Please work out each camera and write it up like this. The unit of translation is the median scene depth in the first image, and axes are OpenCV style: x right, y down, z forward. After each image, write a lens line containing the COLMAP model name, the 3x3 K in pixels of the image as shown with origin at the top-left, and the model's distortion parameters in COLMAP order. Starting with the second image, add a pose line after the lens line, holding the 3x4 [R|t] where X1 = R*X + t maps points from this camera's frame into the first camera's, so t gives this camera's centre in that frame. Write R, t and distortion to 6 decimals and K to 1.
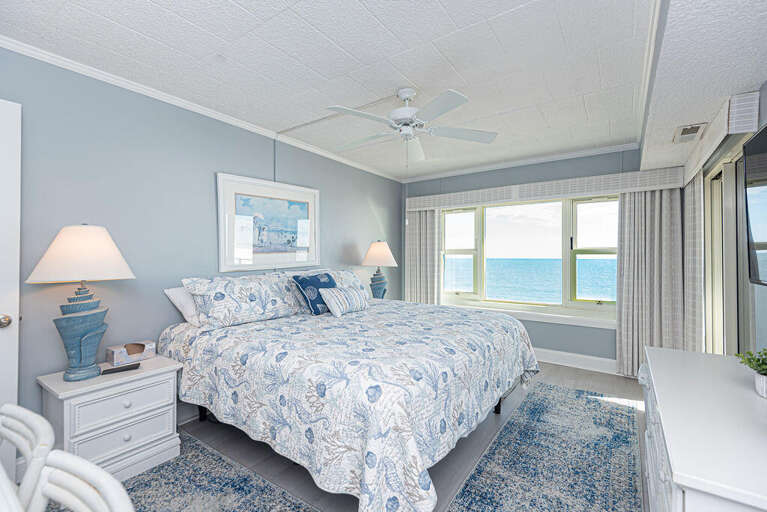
lens RADIAL K [[344.0, 0, 383.5], [0, 344.0, 256.0], [0, 0, 1]] dist [-0.003699, -0.000625]
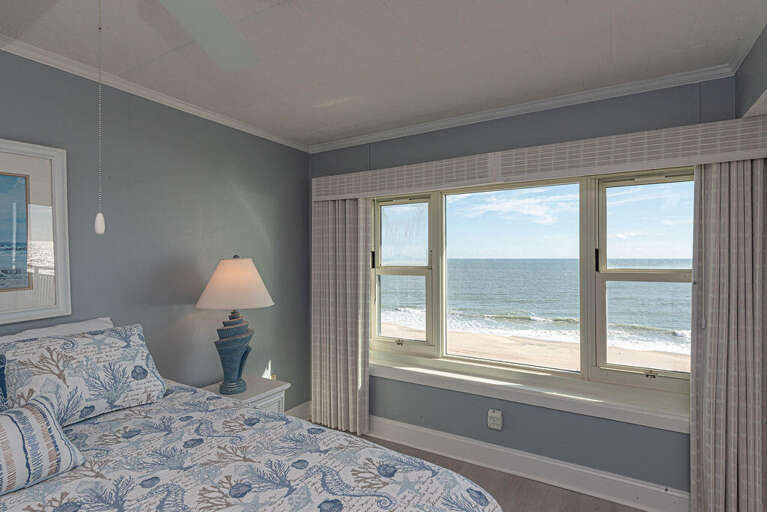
lens RADIAL K [[398.9, 0, 380.1], [0, 398.9, 254.0], [0, 0, 1]] dist [0.000204, -0.000326]
pose [[0.998287, -0.002184, 0.058461, 0.157301], [0.002579, 0.999974, -0.006679, -0.040356], [-0.058445, 0.006818, 0.998267, 0.364502]]
